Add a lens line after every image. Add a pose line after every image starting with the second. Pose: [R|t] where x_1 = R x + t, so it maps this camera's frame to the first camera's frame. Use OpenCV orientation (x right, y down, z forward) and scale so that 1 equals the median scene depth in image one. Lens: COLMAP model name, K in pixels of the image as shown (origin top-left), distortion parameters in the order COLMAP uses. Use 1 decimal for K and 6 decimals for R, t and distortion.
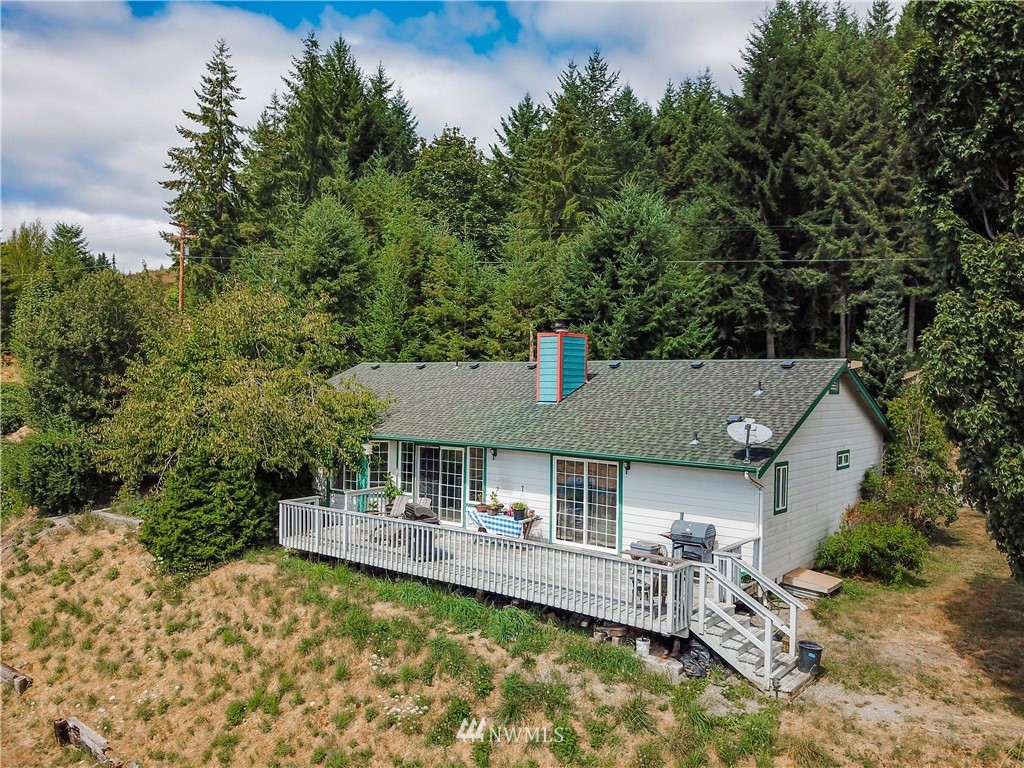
lens RADIAL K [[788.8, 0, 511.7], [0, 788.8, 403.3], [0, 0, 1]] dist [0.003412, 0.004626]
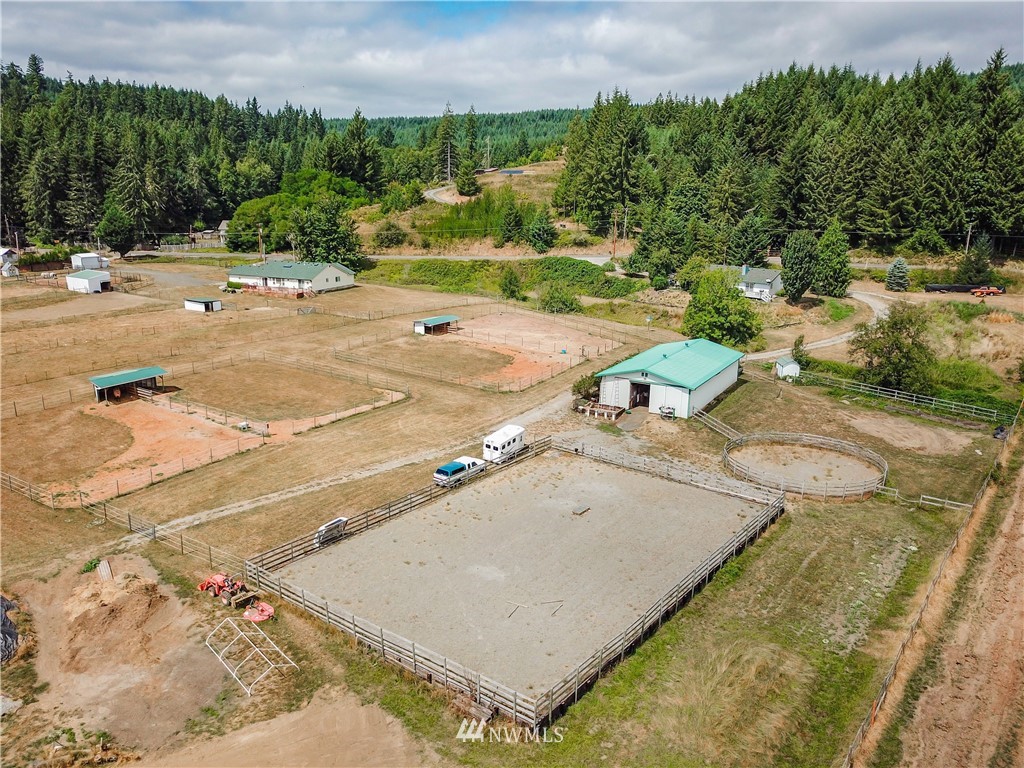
lens RADIAL K [[788.8, 0, 511.7], [0, 788.8, 403.3], [0, 0, 1]] dist [0.003412, 0.004626]
pose [[0.996711, 0.015288, -0.079580, -0.637813], [0.004063, 0.971380, 0.237497, -0.249970], [0.080933, -0.237039, 0.968123, -2.803660]]
